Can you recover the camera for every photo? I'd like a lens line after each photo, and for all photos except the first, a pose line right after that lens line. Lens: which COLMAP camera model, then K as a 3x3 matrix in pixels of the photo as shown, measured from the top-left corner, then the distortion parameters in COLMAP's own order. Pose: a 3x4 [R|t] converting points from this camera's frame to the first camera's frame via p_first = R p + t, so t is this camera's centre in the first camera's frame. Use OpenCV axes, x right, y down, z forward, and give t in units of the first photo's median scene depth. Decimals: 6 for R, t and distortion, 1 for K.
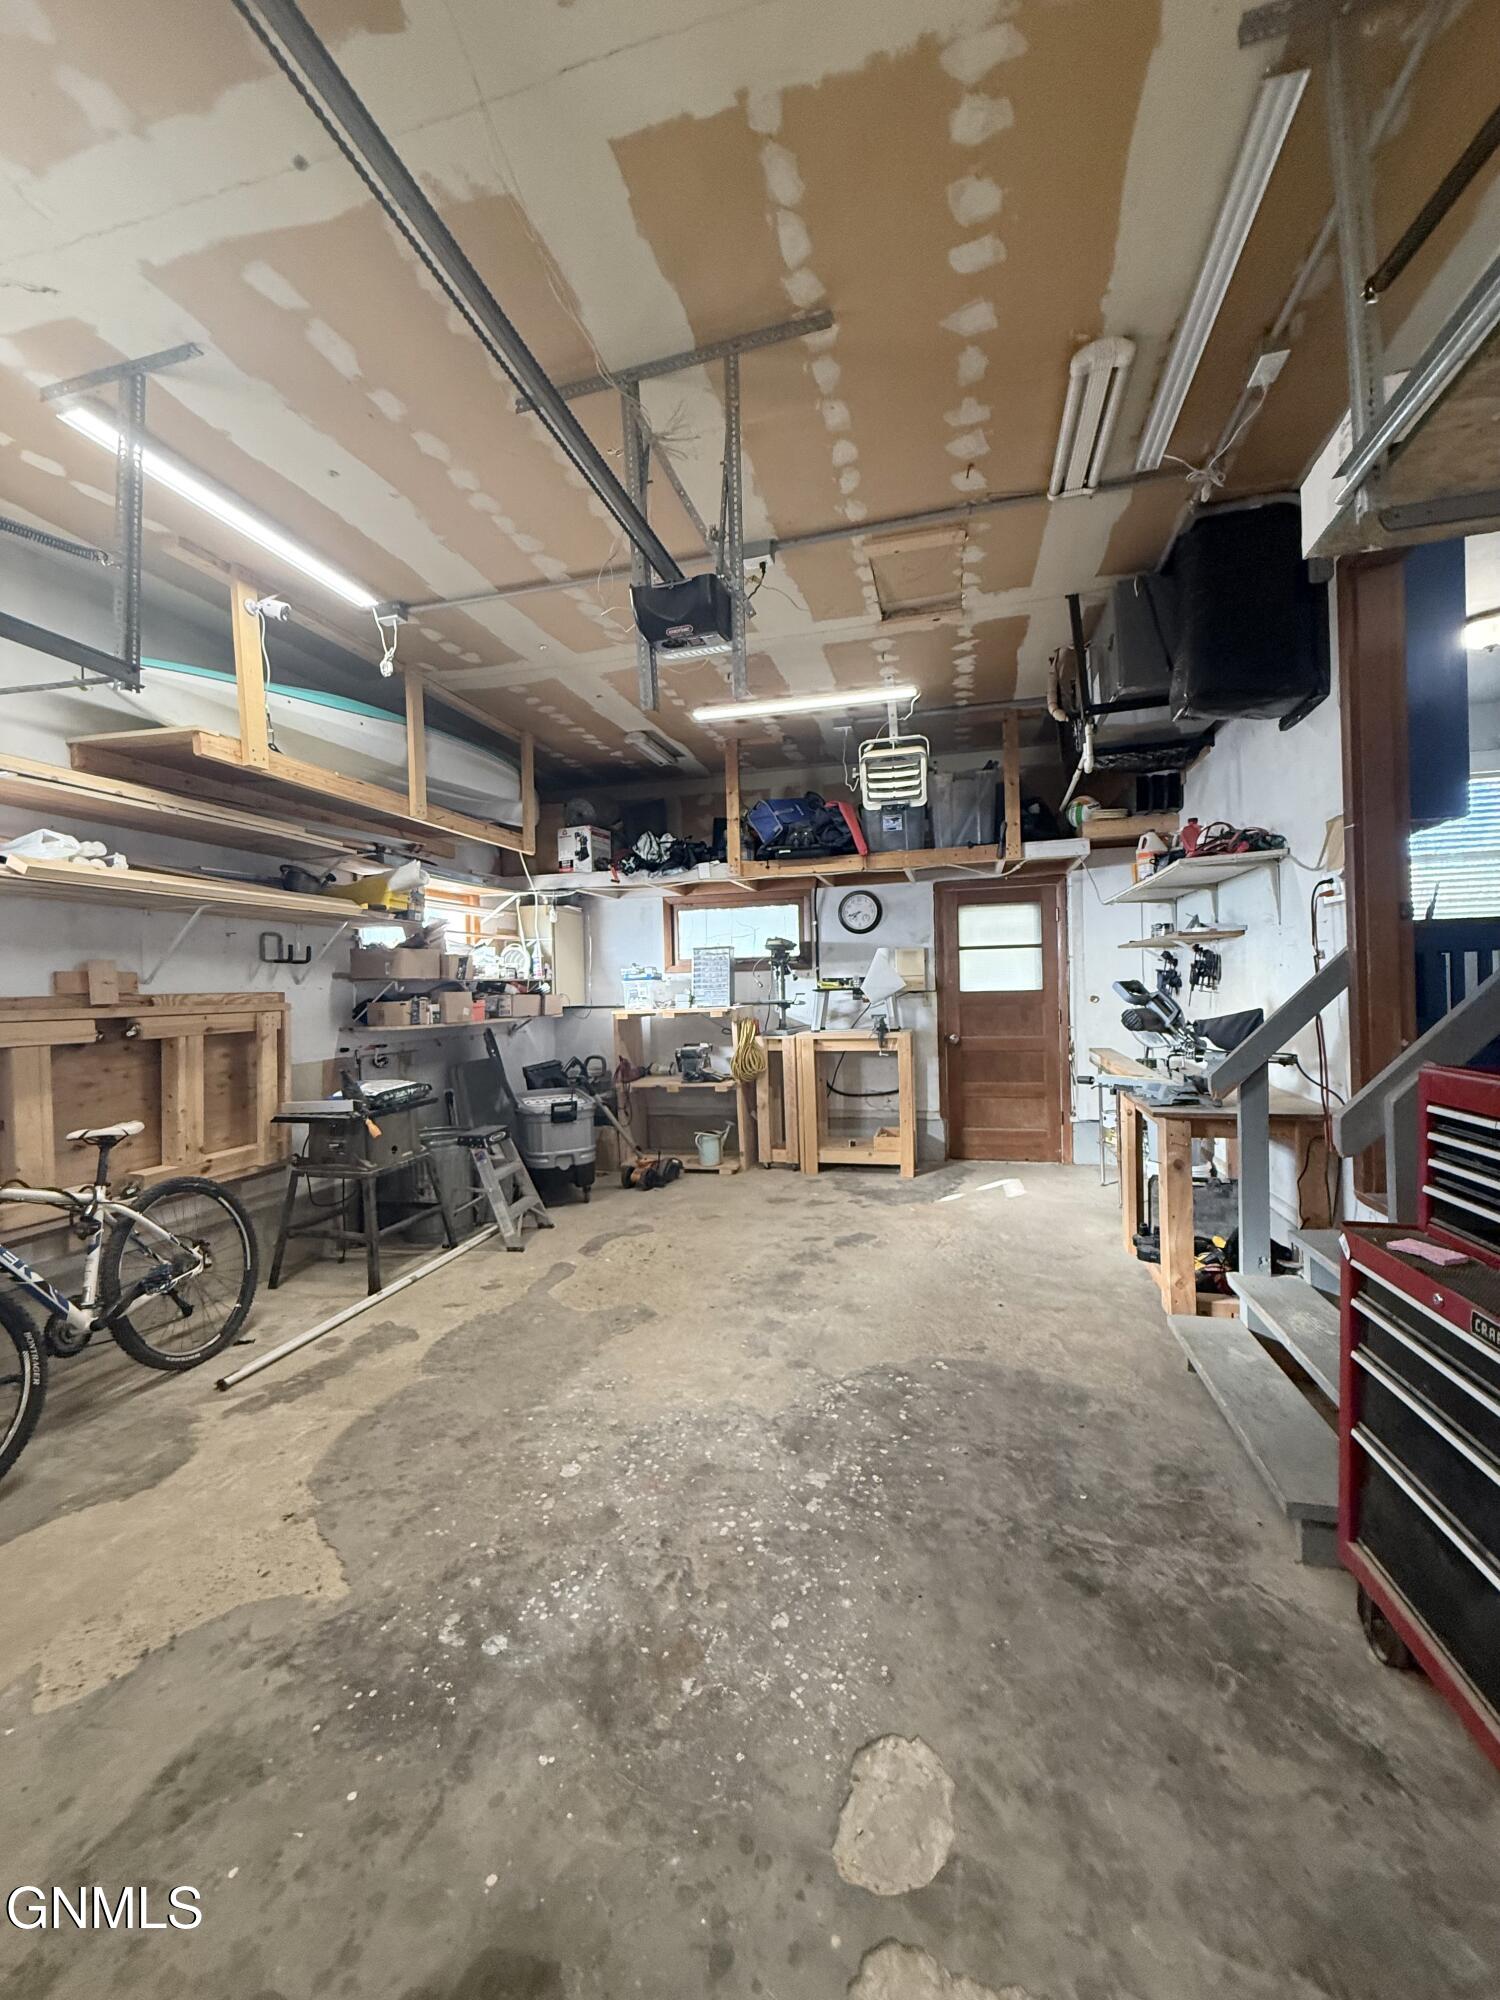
lens RADIAL K [[798.5, 0, 747.8], [0, 798.5, 991.6], [0, 0, 1]] dist [0.000043, 0.000251]
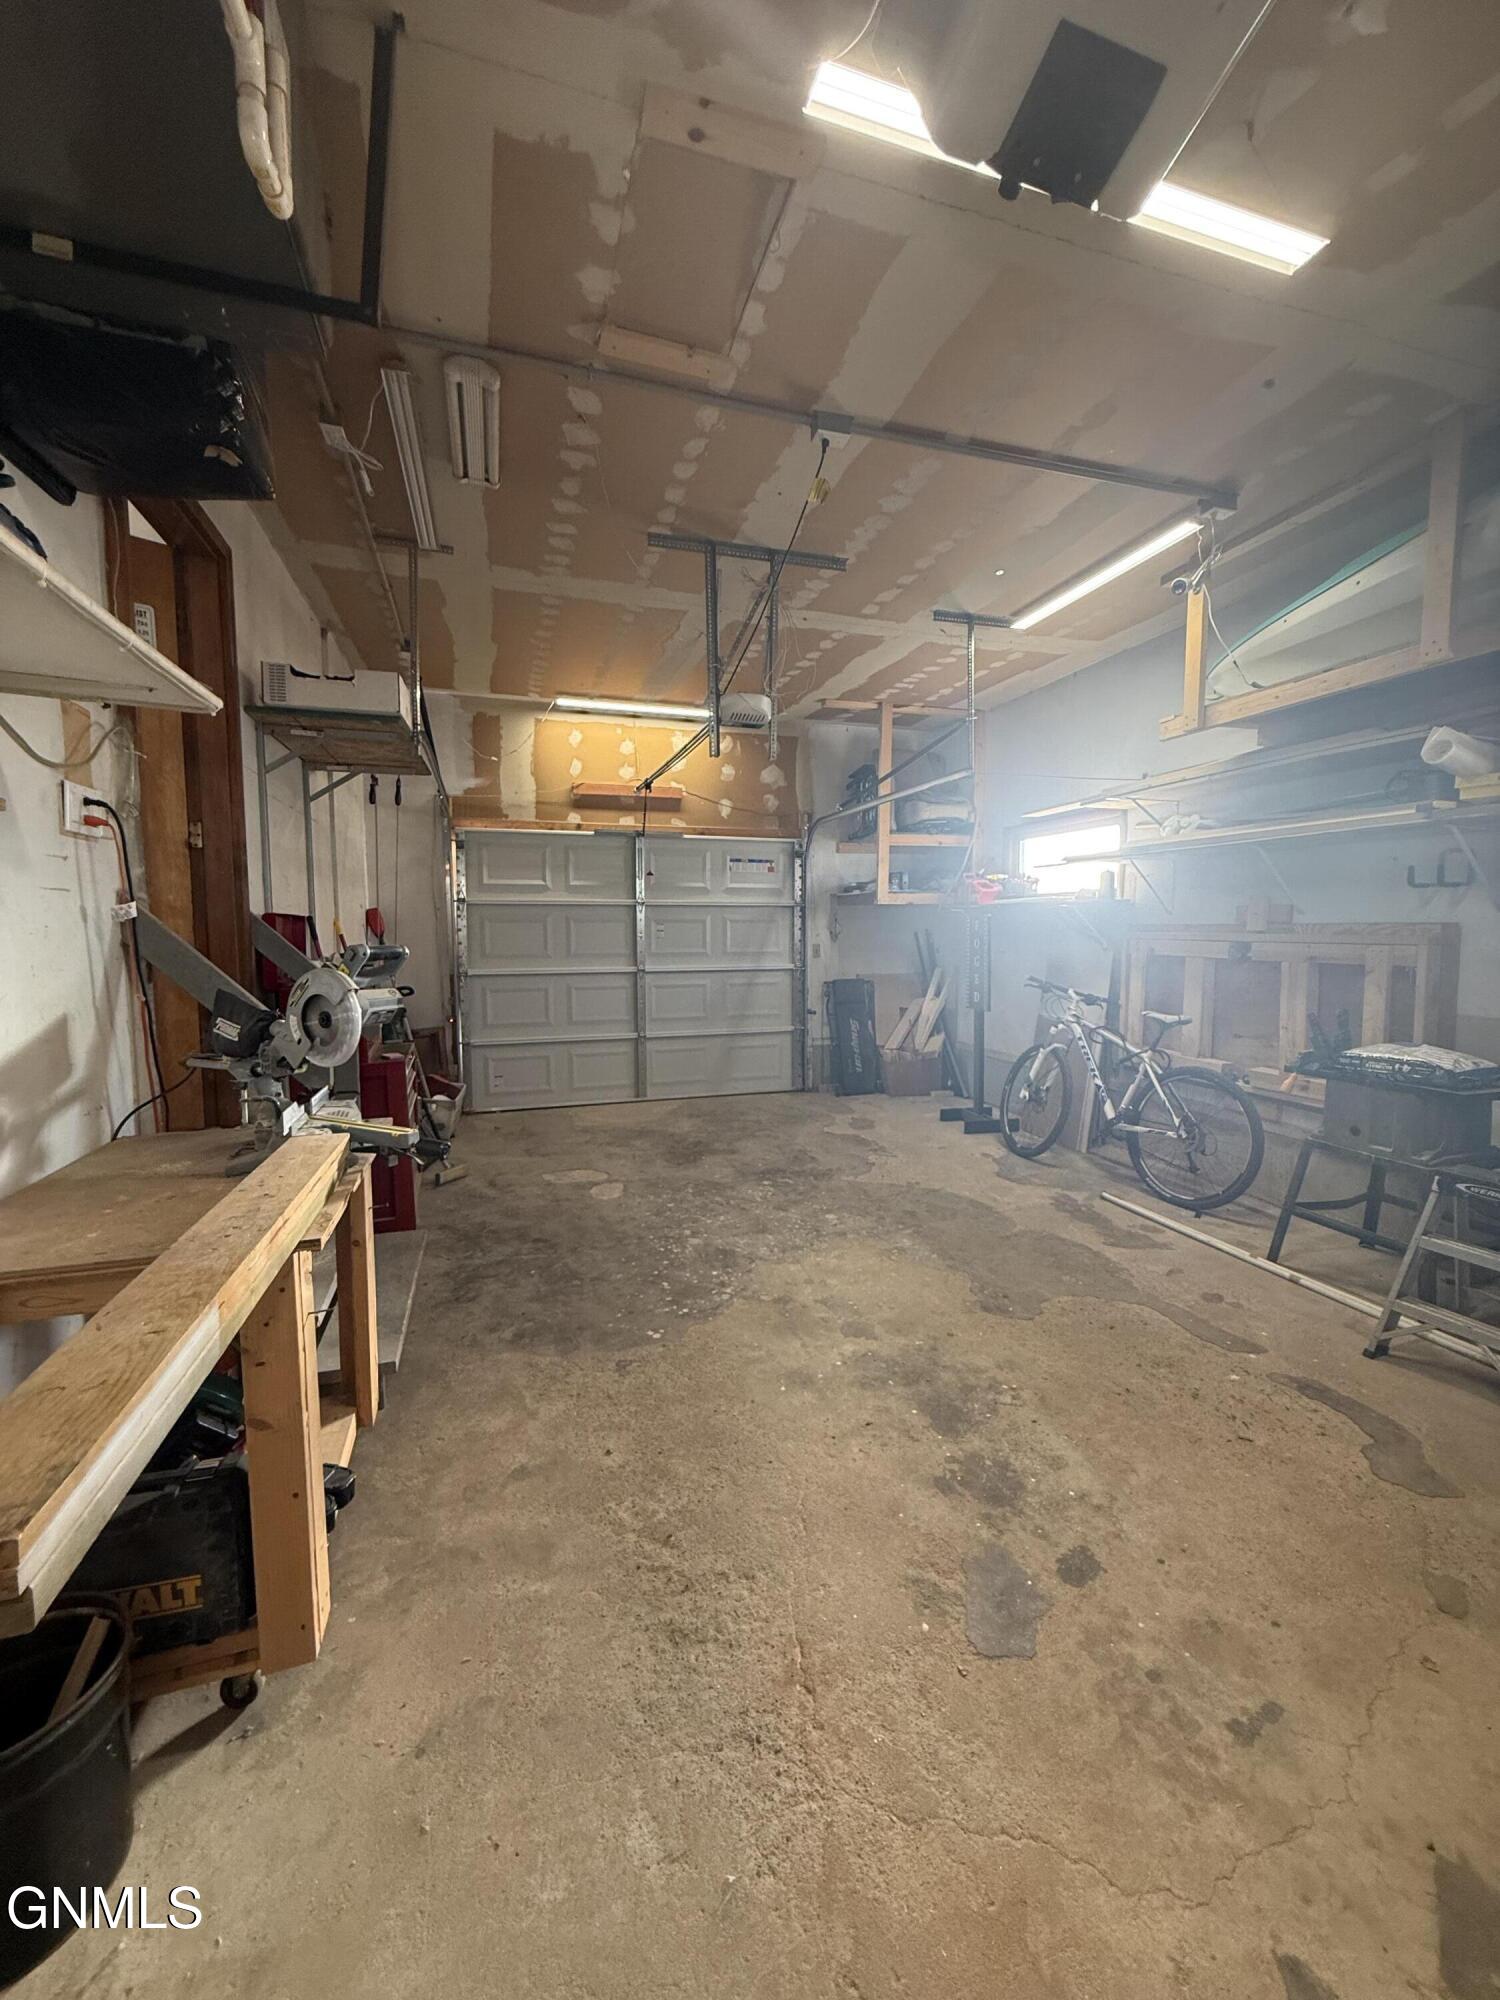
lens RADIAL K [[798.5, 0, 752.8], [0, 798.5, 991.1], [0, 0, 1]] dist [0.000043, 0.000251]
pose [[-0.845917, 0.071564, -0.528491, 0.657767], [0.021602, 0.994741, 0.100122, -0.039342], [0.532877, 0.073278, -0.843014, 1.953635]]
